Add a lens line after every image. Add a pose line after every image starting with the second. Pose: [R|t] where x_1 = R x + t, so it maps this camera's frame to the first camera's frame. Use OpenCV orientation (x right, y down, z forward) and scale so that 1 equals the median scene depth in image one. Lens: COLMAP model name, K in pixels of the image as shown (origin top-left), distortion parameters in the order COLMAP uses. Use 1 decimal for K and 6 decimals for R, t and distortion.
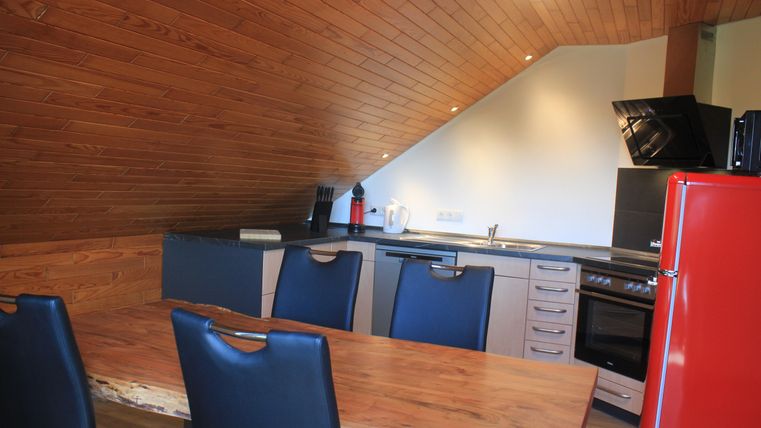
lens RADIAL K [[634.7, 0, 382.5], [0, 634.7, 229.2], [0, 0, 1]] dist [-0.173660, 0.137420]
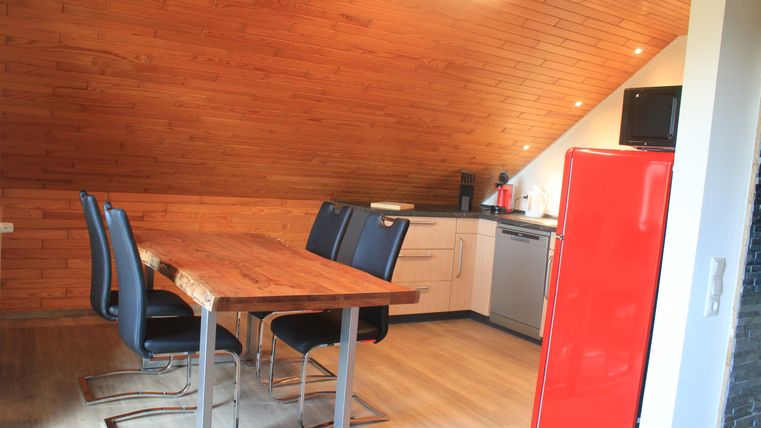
lens RADIAL K [[634.7, 0, 382.5], [0, 634.7, 229.2], [0, 0, 1]] dist [-0.173660, 0.137420]
pose [[0.825214, 0.069233, -0.560561, 0.528238], [-0.075131, 0.997095, 0.012547, 0.042302], [0.559801, 0.031761, 0.828018, -0.079167]]
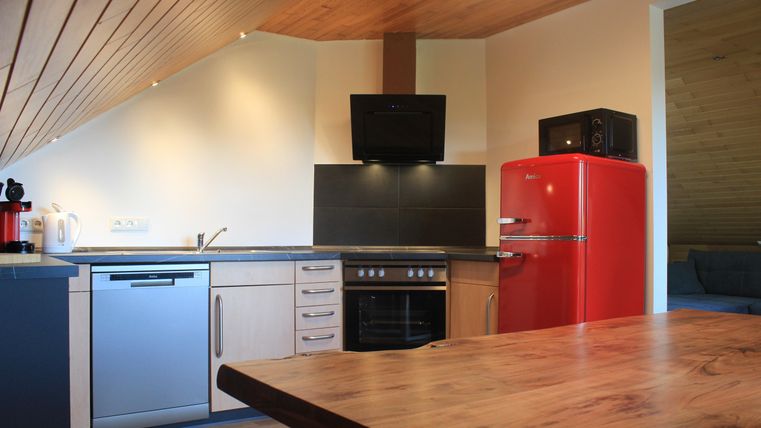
lens RADIAL K [[634.7, 0, 382.5], [0, 634.7, 229.2], [0, 0, 1]] dist [-0.173660, 0.137420]
pose [[0.518054, -0.045949, 0.854113, -0.471310], [0.086714, 0.996233, 0.000999, 0.012611], [-0.850941, 0.073546, 0.520087, 0.438320]]
